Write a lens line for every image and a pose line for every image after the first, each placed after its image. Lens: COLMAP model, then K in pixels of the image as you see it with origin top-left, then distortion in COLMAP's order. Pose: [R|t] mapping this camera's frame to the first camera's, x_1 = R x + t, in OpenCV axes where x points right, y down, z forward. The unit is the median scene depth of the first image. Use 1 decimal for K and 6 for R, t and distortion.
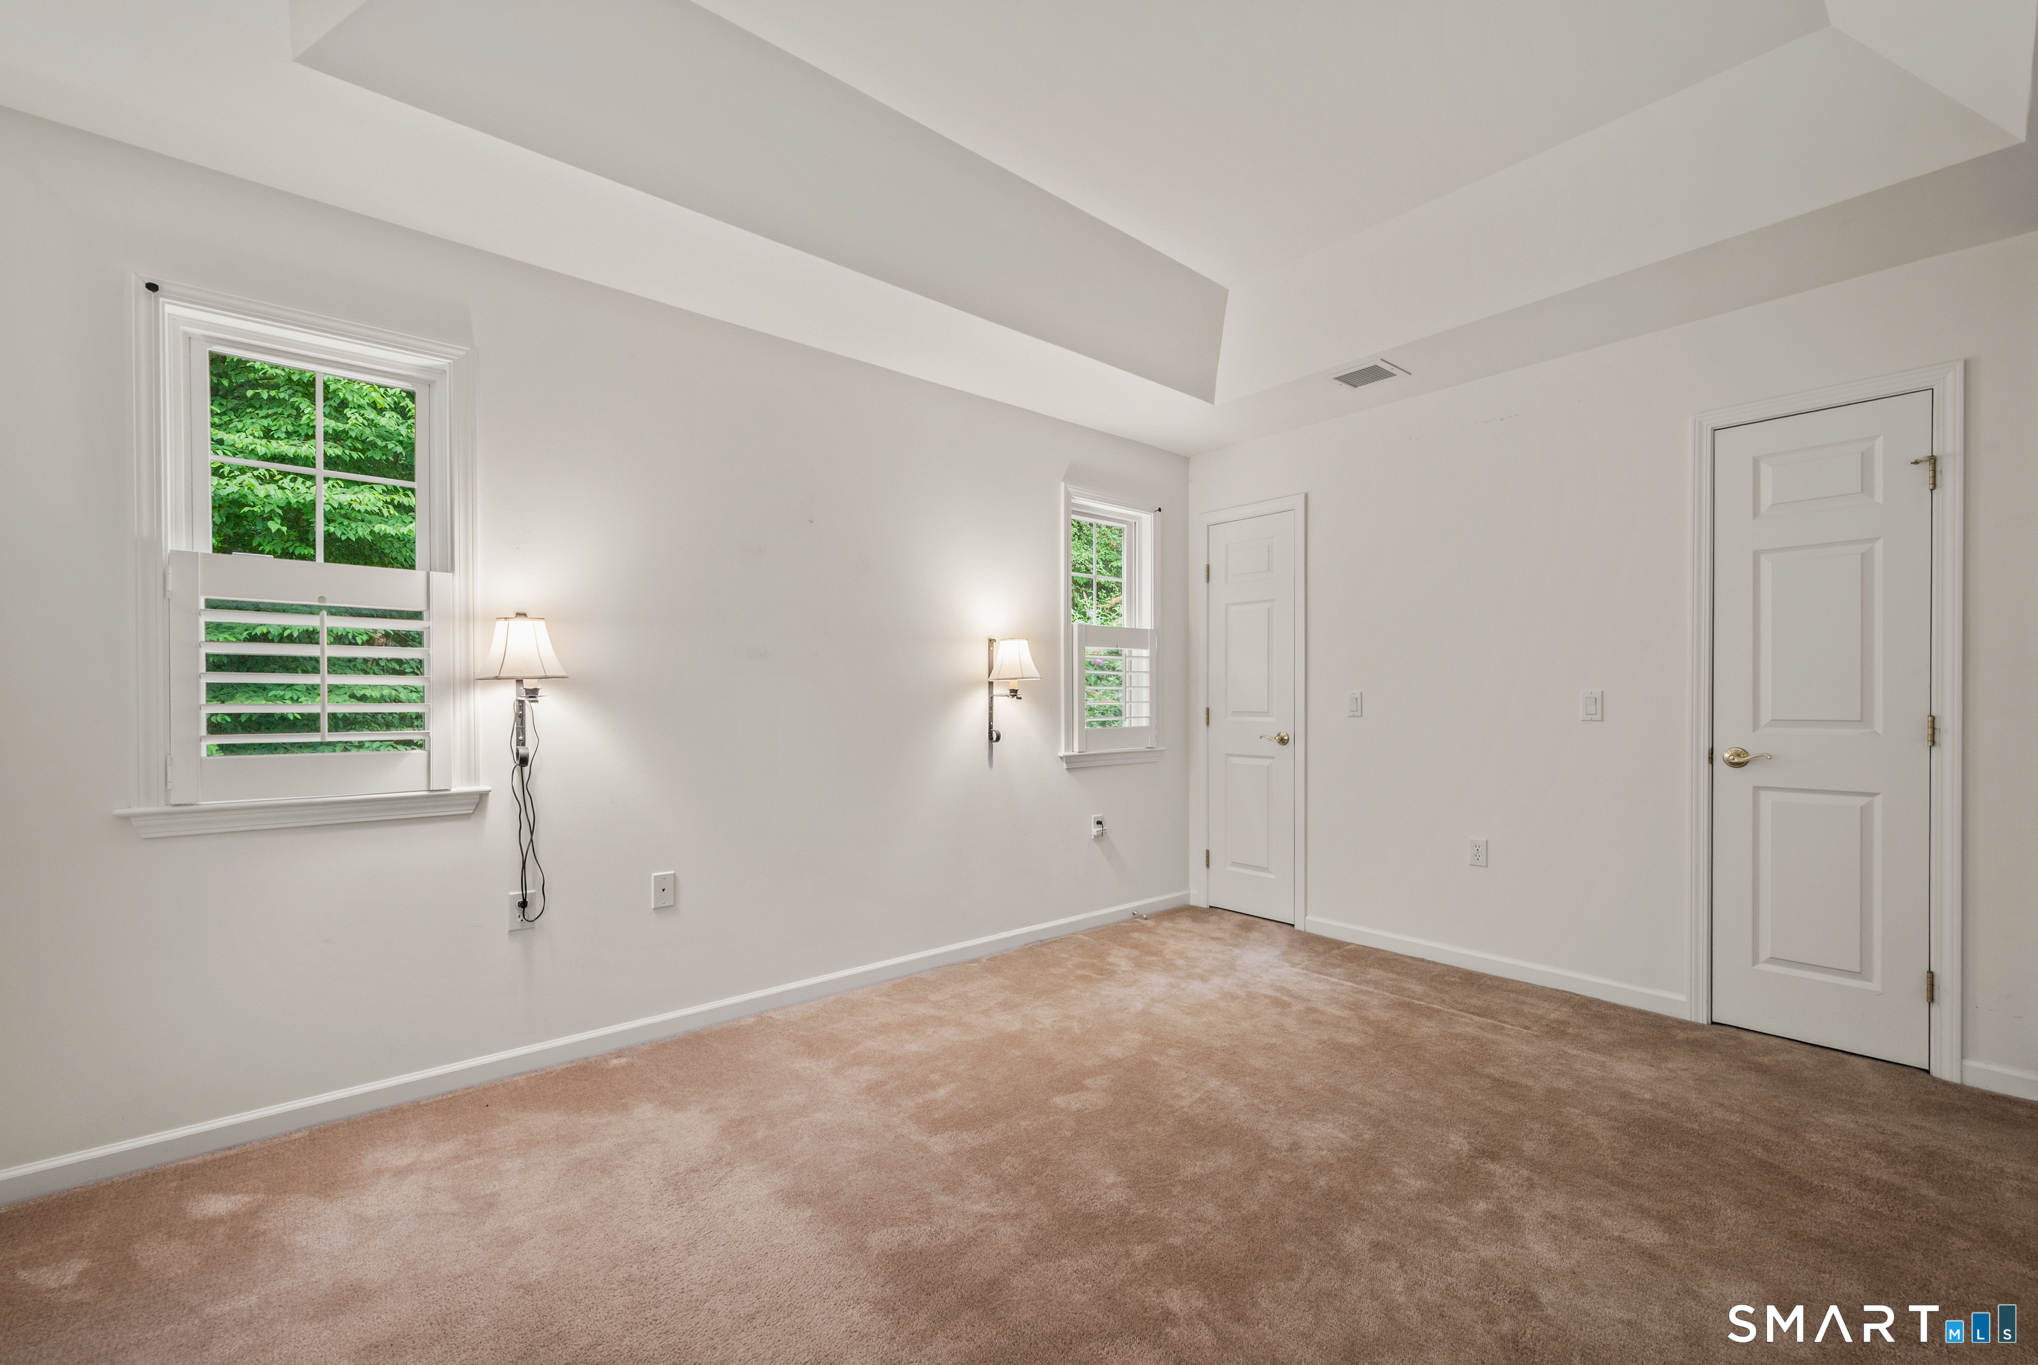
lens RADIAL K [[833.7, 0, 1024.1], [0, 833.7, 699.2], [0, 0, 1]] dist [0.001152, 0.000020]
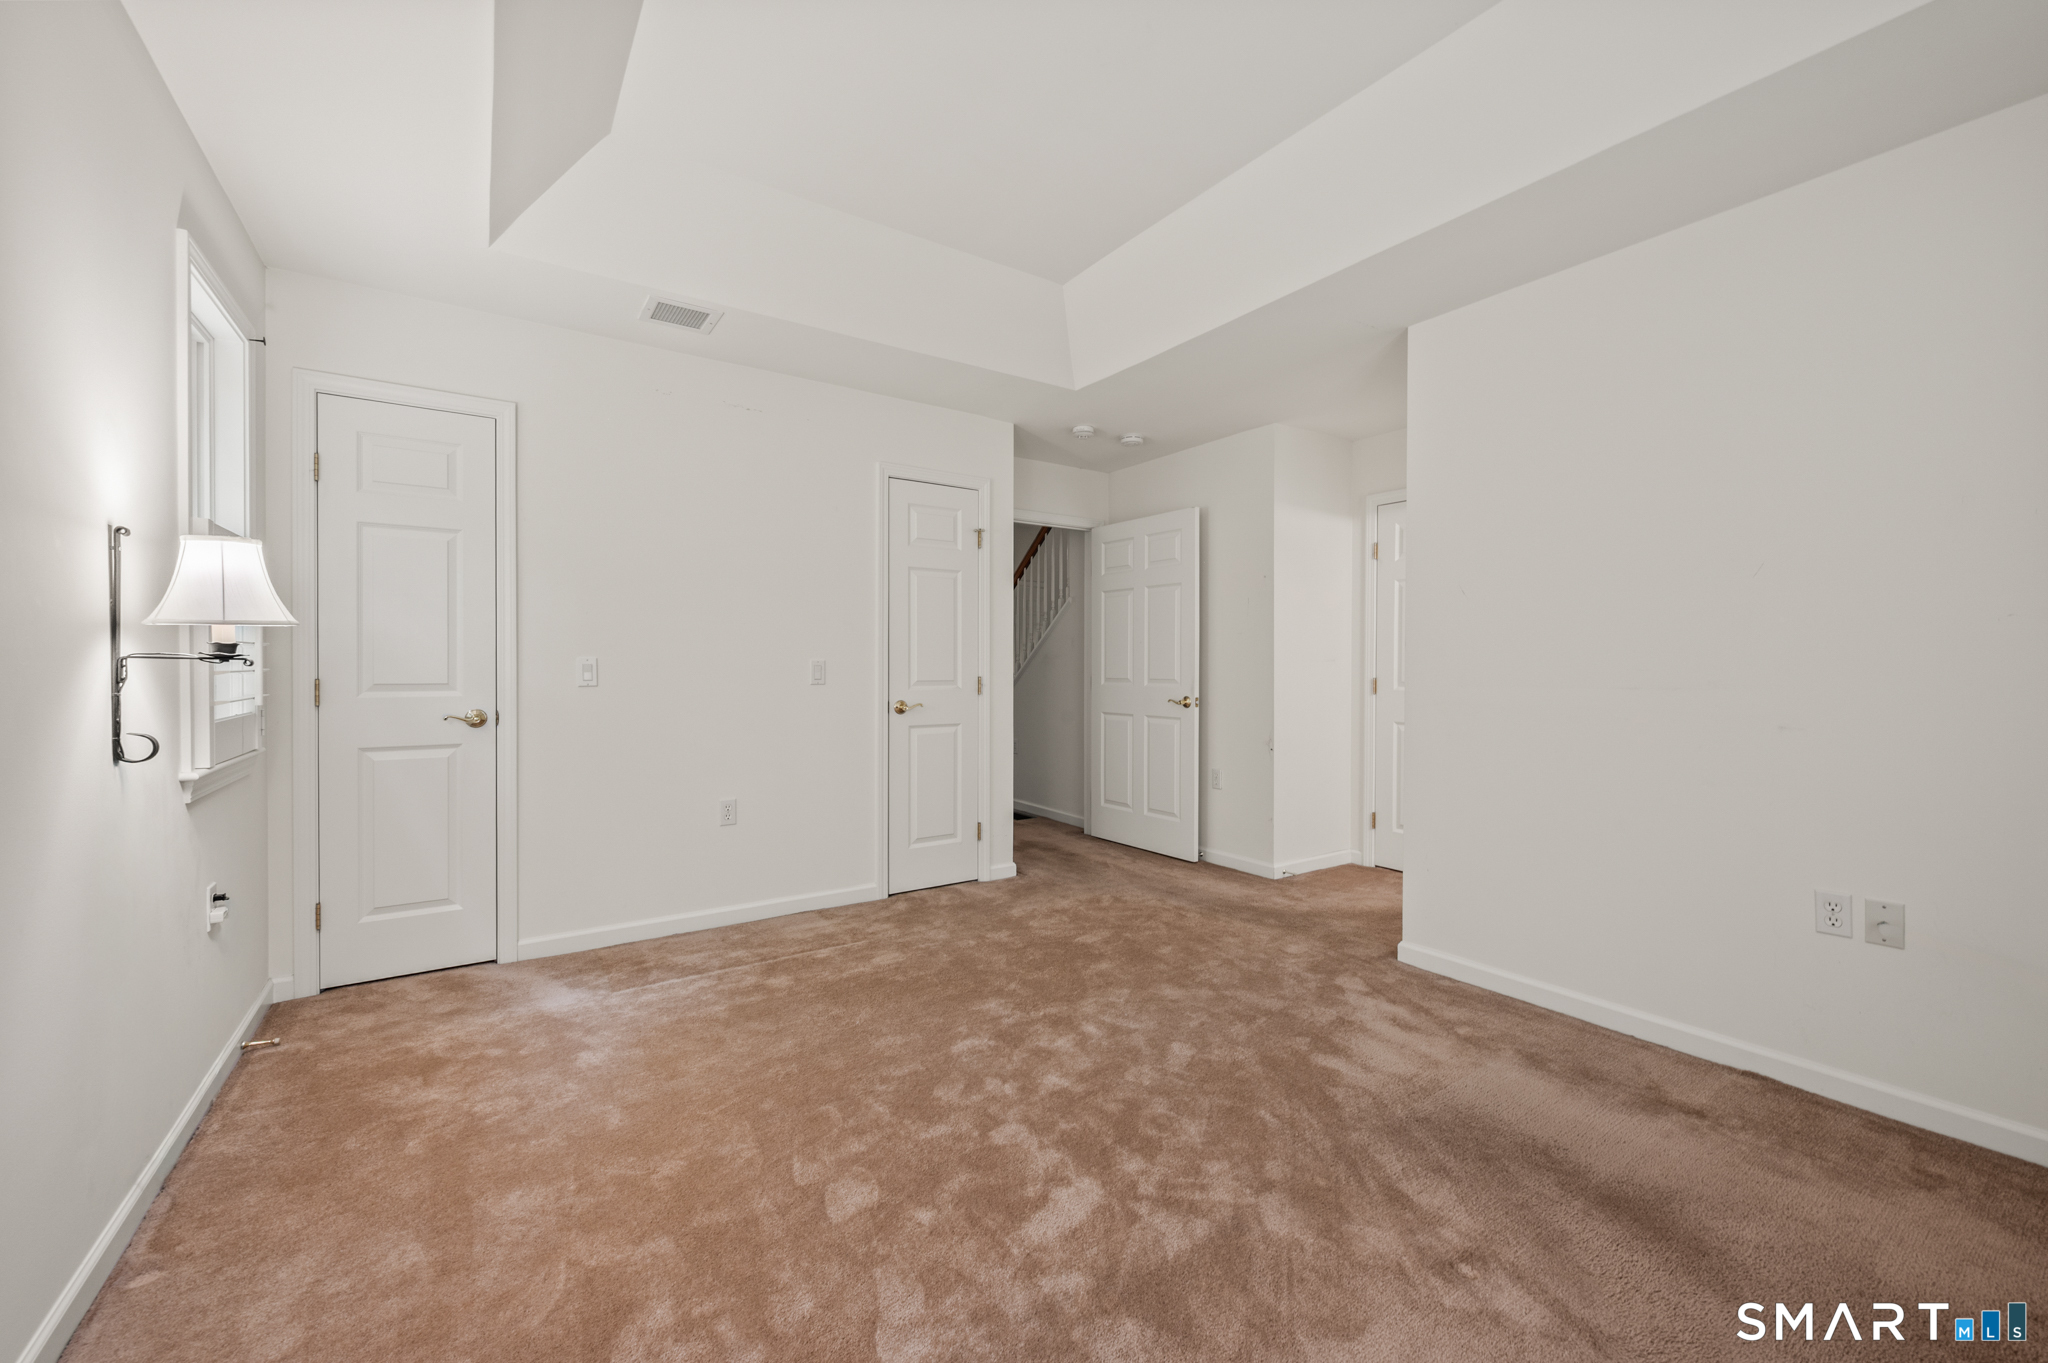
lens RADIAL K [[824.5, 0, 1021.5], [0, 824.5, 670.5], [0, 0, 1]] dist [0.000332, 0.000270]
pose [[0.113875, -0.004375, 0.993486, -0.446653], [-0.002043, 0.999987, 0.004638, -0.000916], [-0.993493, -0.002558, 0.113864, 0.513560]]
